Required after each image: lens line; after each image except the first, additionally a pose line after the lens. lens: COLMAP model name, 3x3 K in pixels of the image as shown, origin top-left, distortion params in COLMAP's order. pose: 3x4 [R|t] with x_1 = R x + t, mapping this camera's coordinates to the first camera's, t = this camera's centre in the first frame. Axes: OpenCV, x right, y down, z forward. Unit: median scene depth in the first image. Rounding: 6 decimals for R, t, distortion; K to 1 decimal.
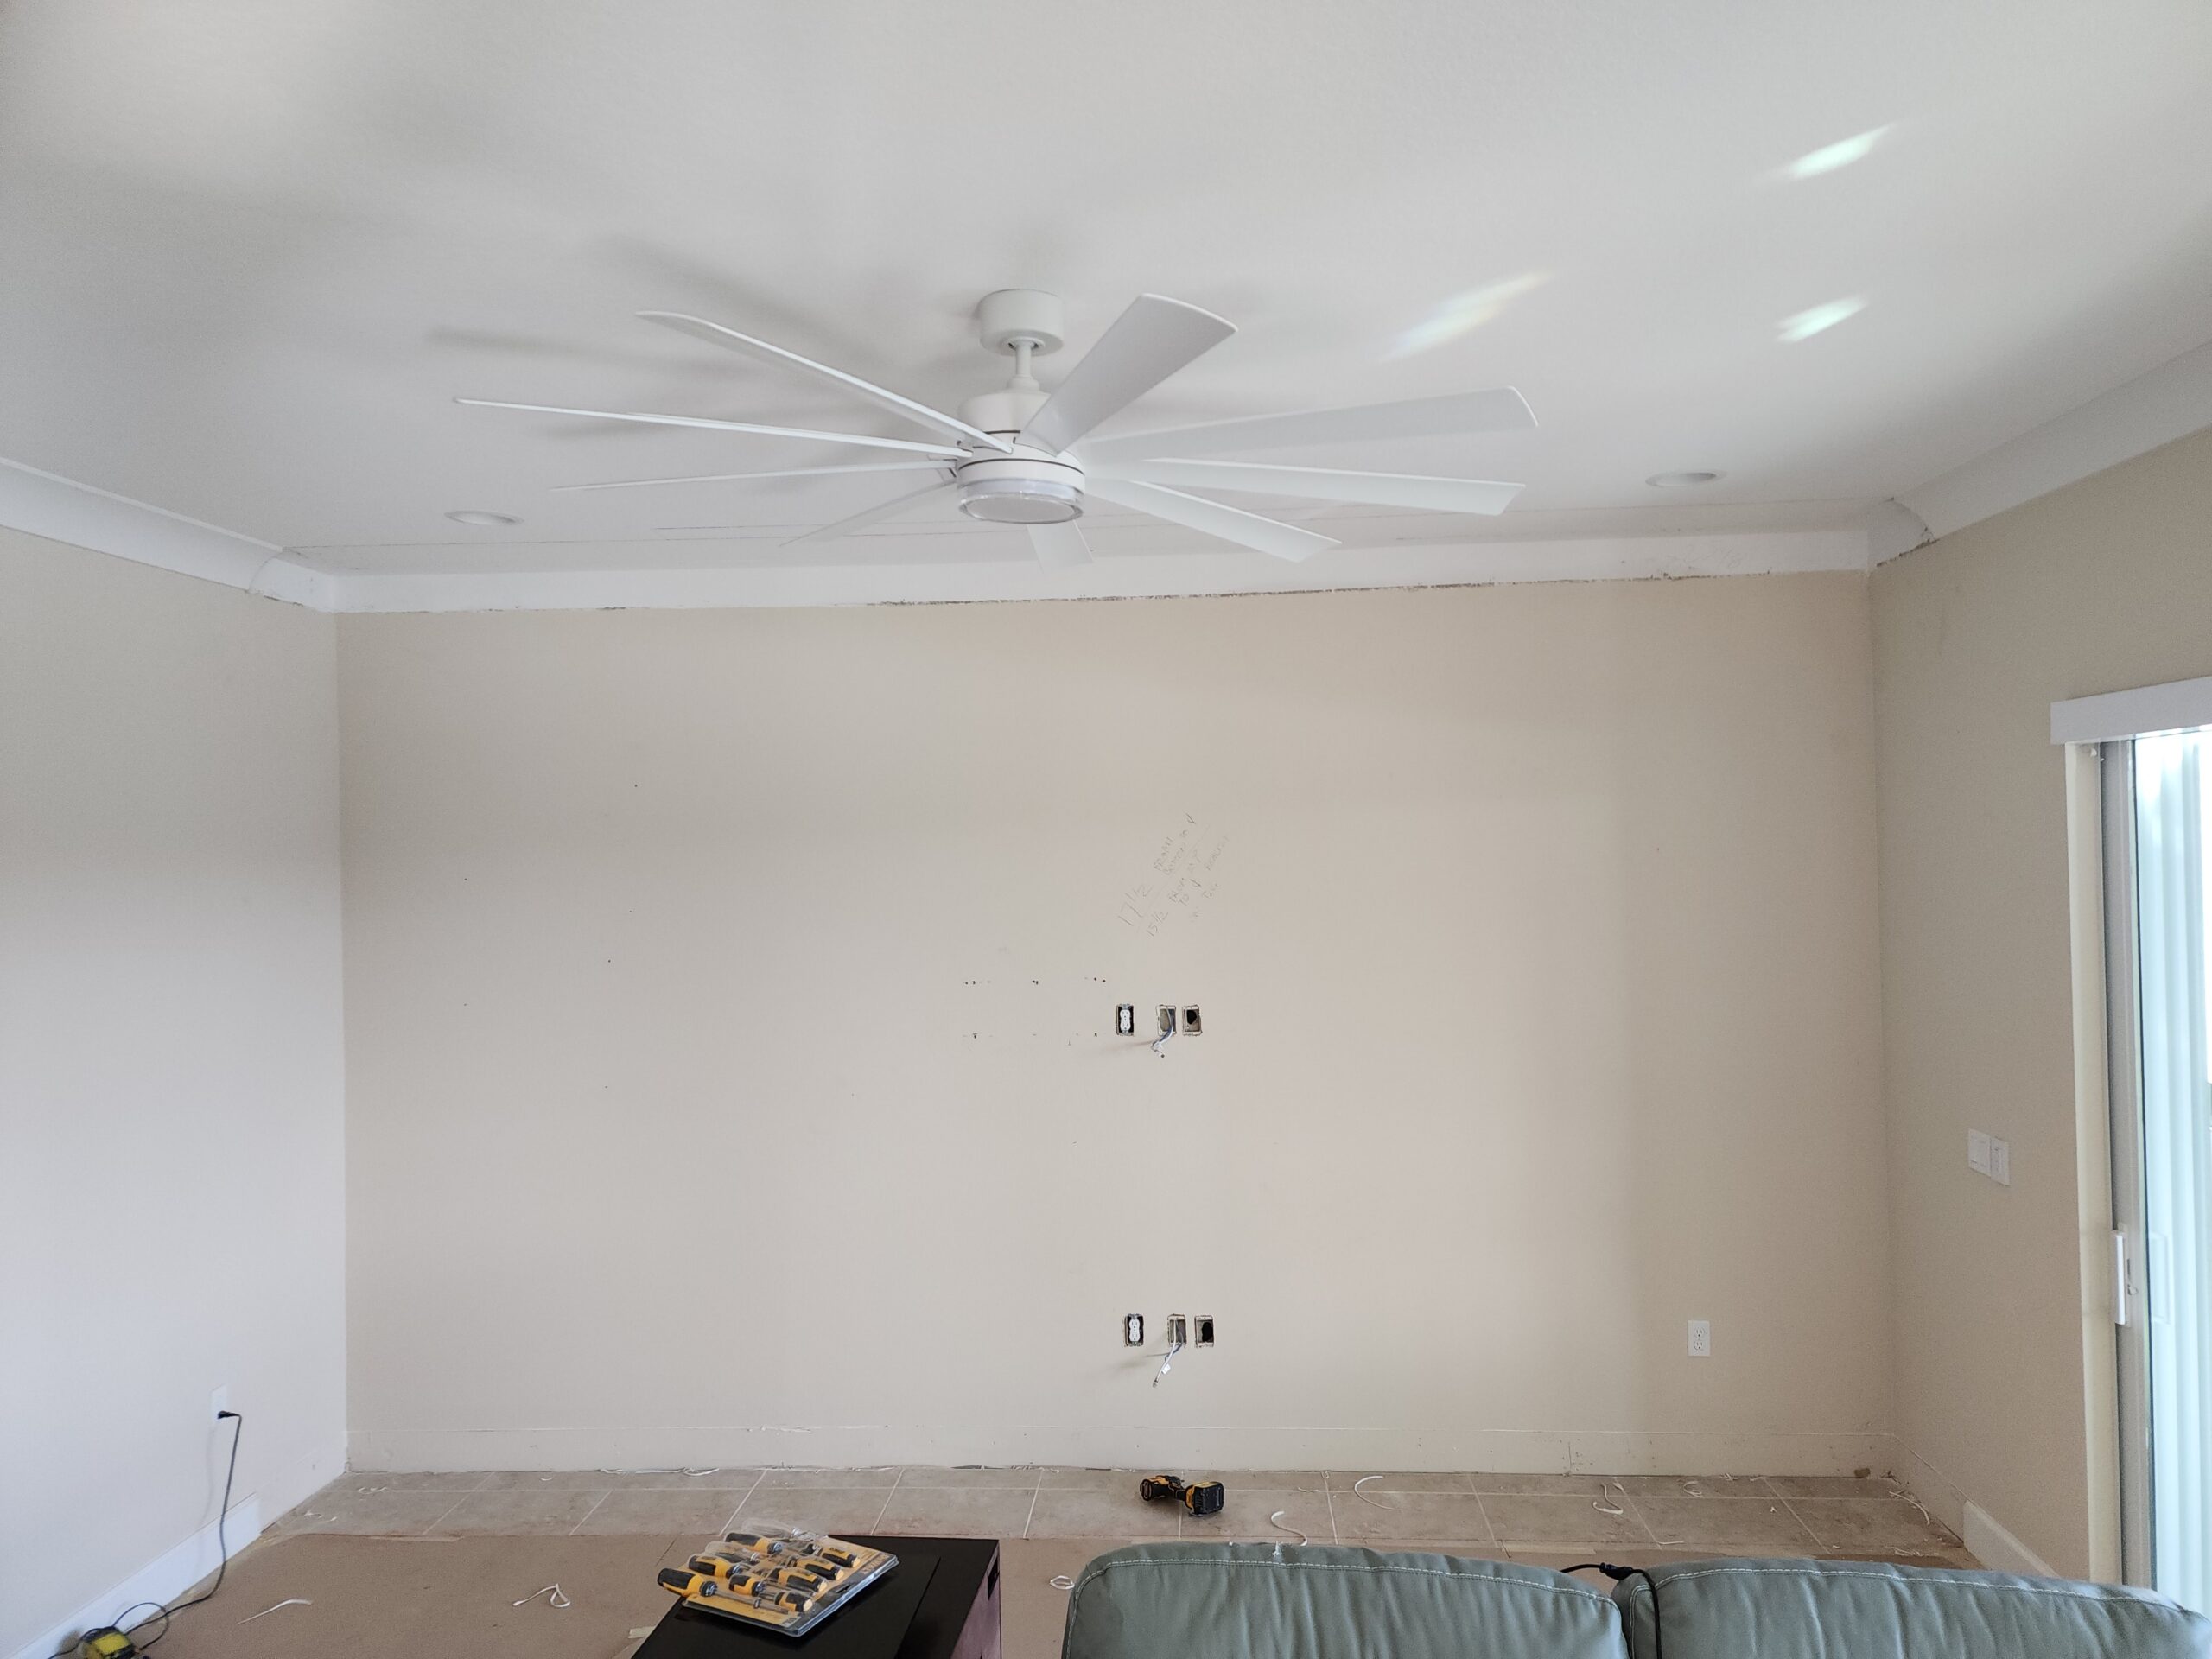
lens RADIAL K [[1491.8, 0, 1134.5], [0, 1491.8, 841.6], [0, 0, 1]] dist [0.084060, -0.075699]
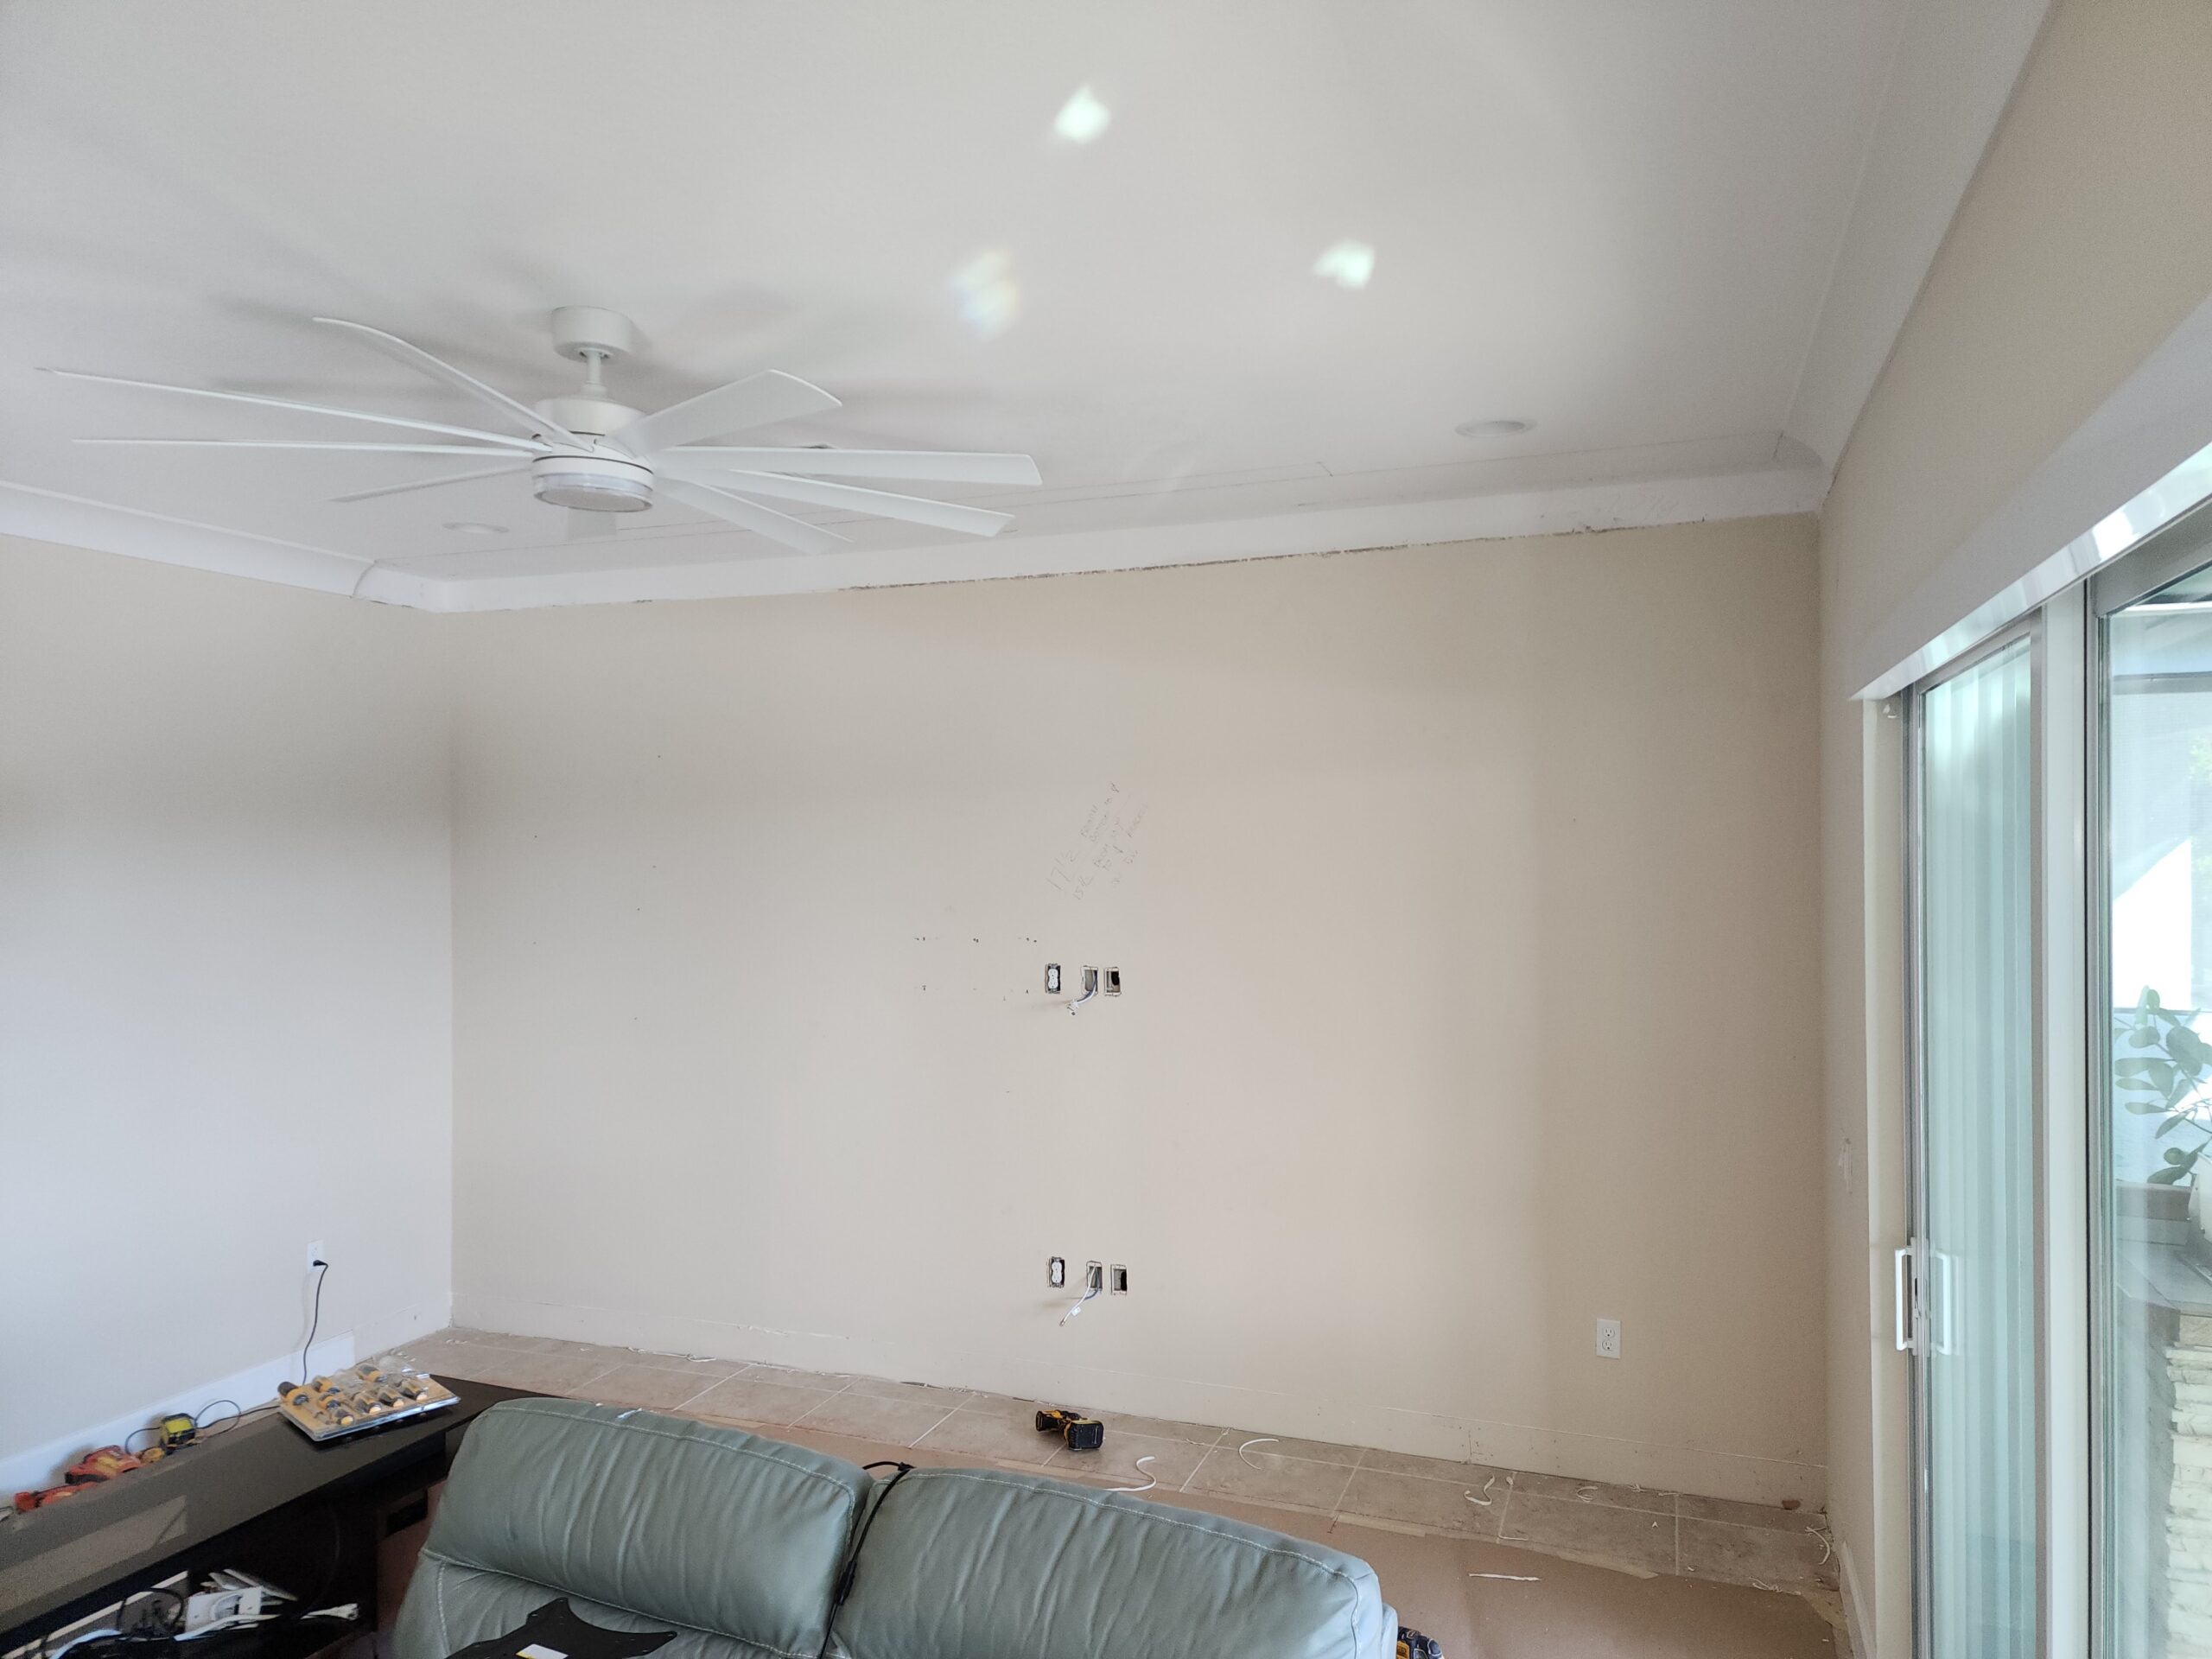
lens RADIAL K [[1491.5, 0, 1112.5], [0, 1491.5, 848.1], [0, 0, 1]] dist [0.087517, -0.074979]
pose [[0.955626, 0.015149, -0.294193, 0.344869], [-0.010286, 0.999784, 0.018071, 0.008414], [0.294403, -0.014243, 0.955575, 0.011885]]
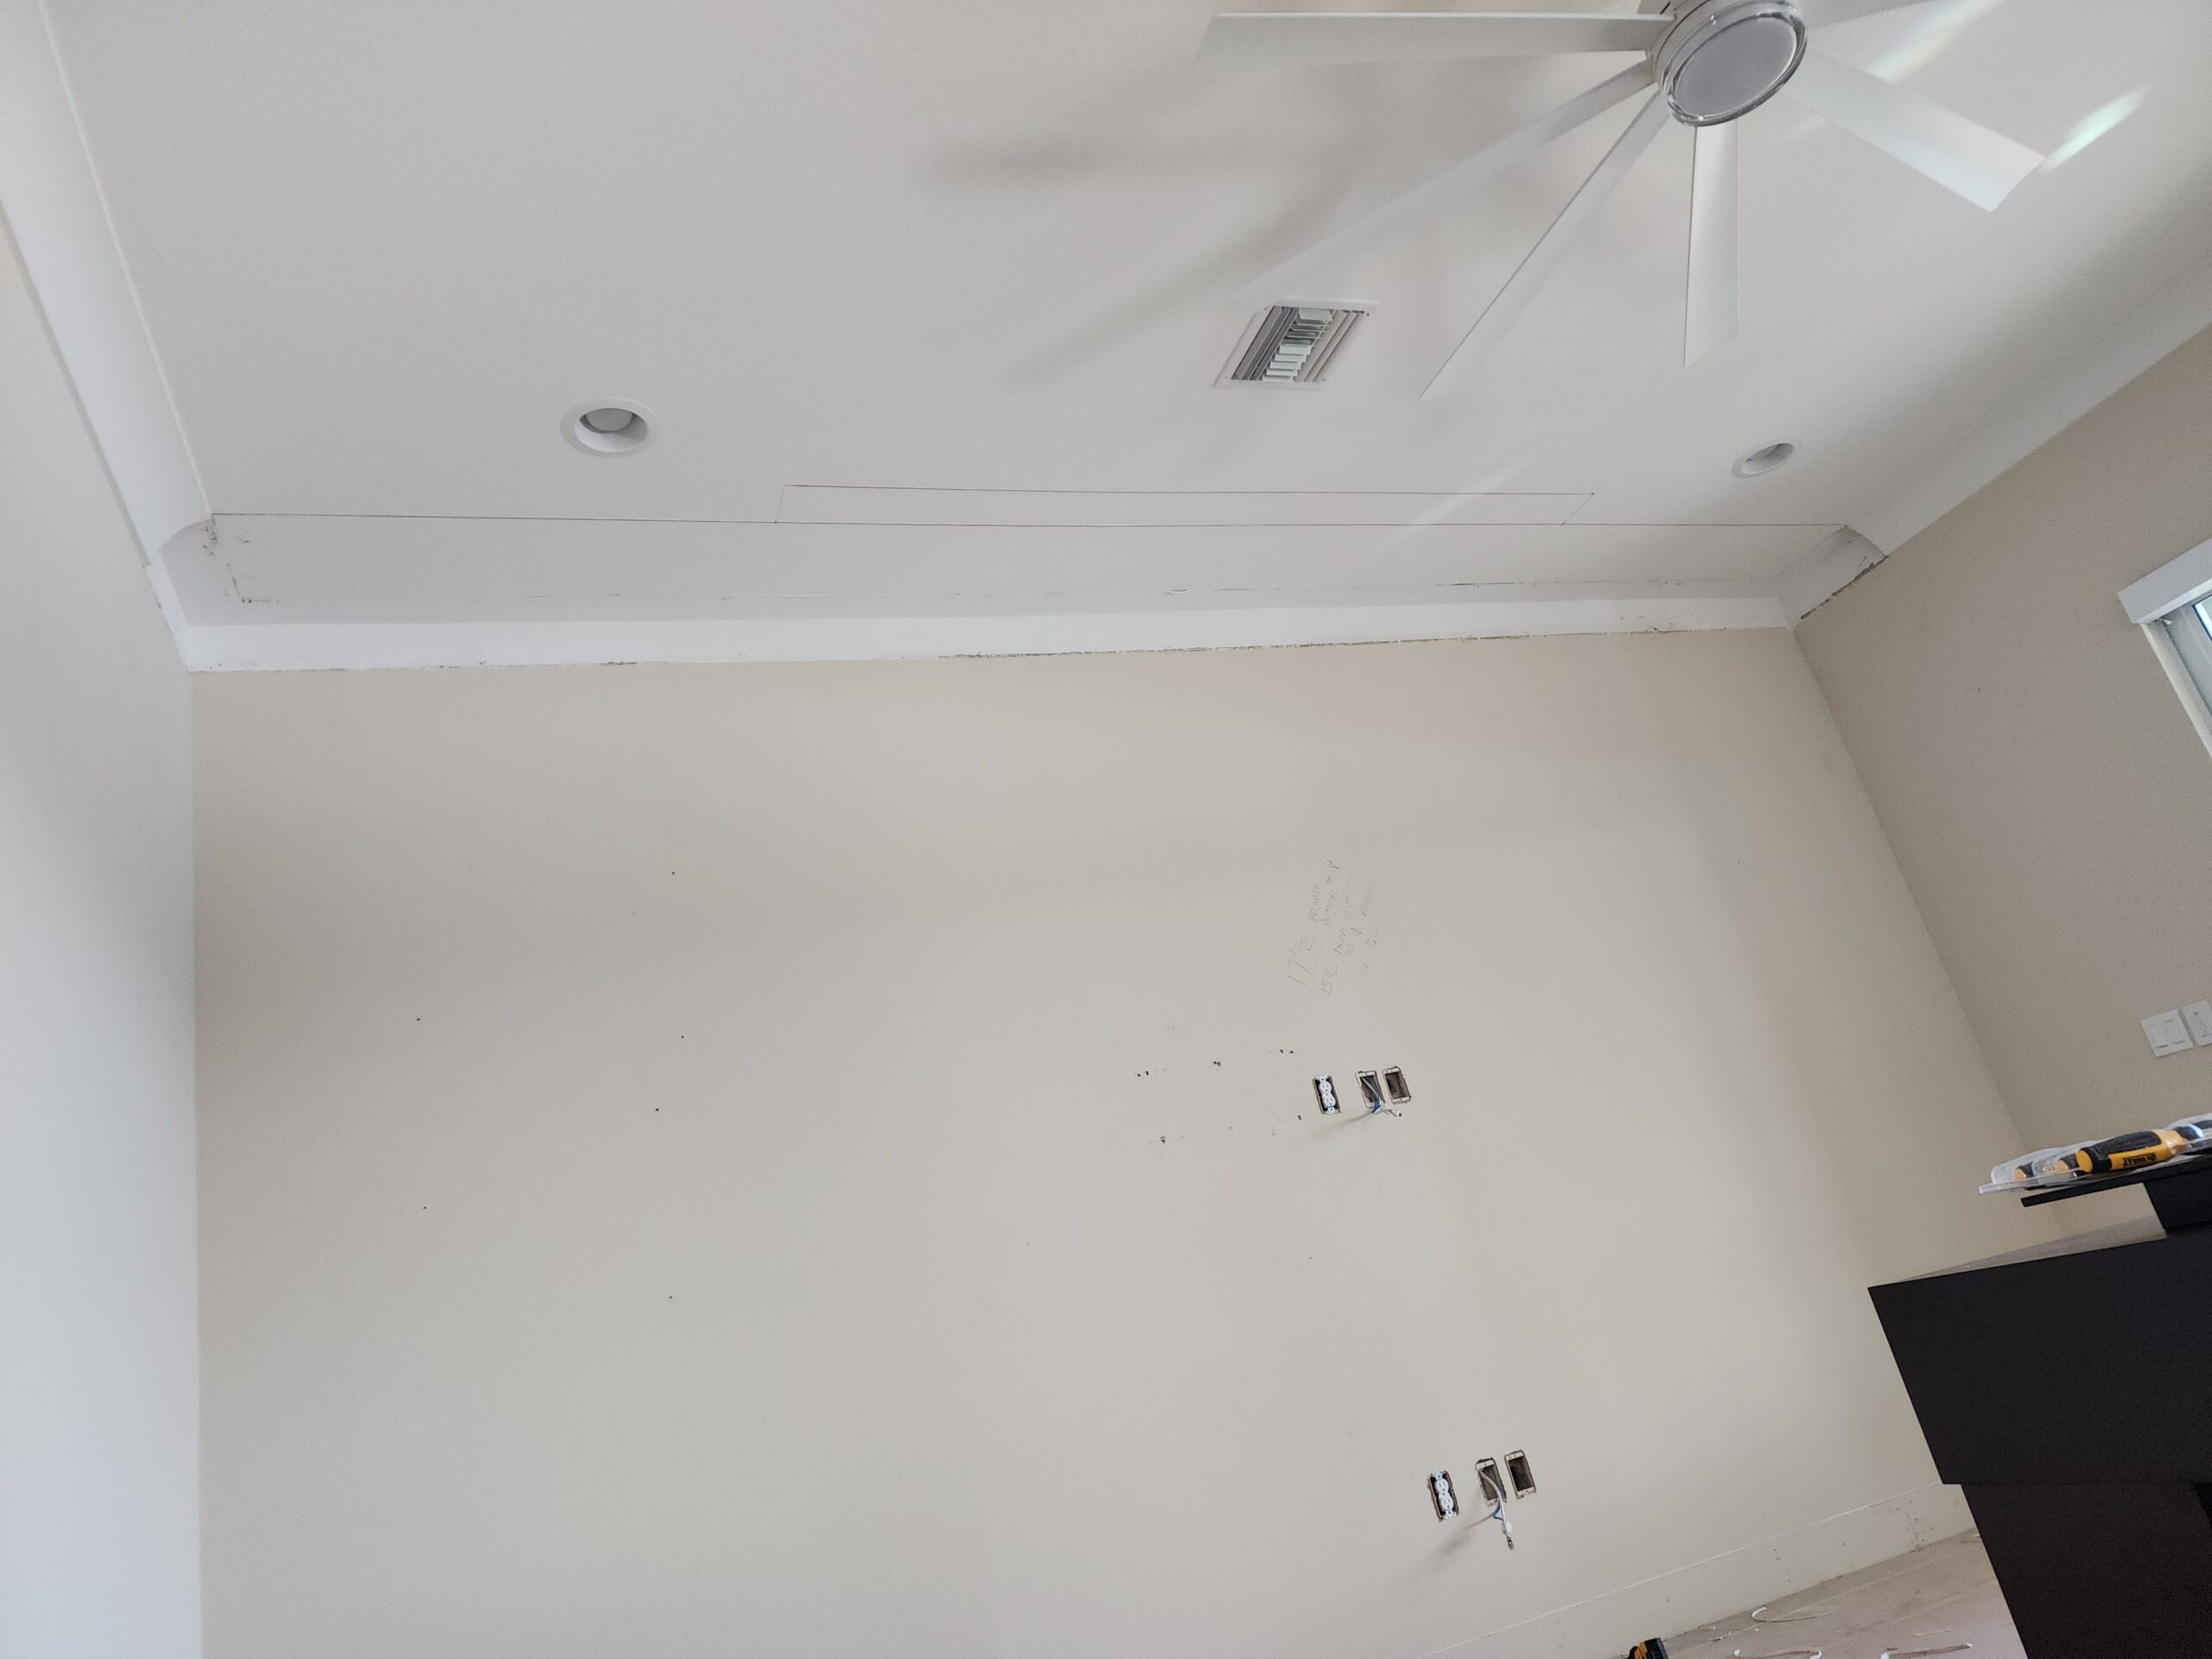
lens RADIAL K [[1473.0, 0, 1108.0], [0, 1473.0, 840.6], [0, 0, 1]] dist [0.078549, -0.074000]
pose [[0.901332, -0.035451, 0.431676, -0.468302], [0.200887, 0.917182, -0.344125, 0.250900], [-0.383725, 0.396889, 0.833807, 0.313249]]
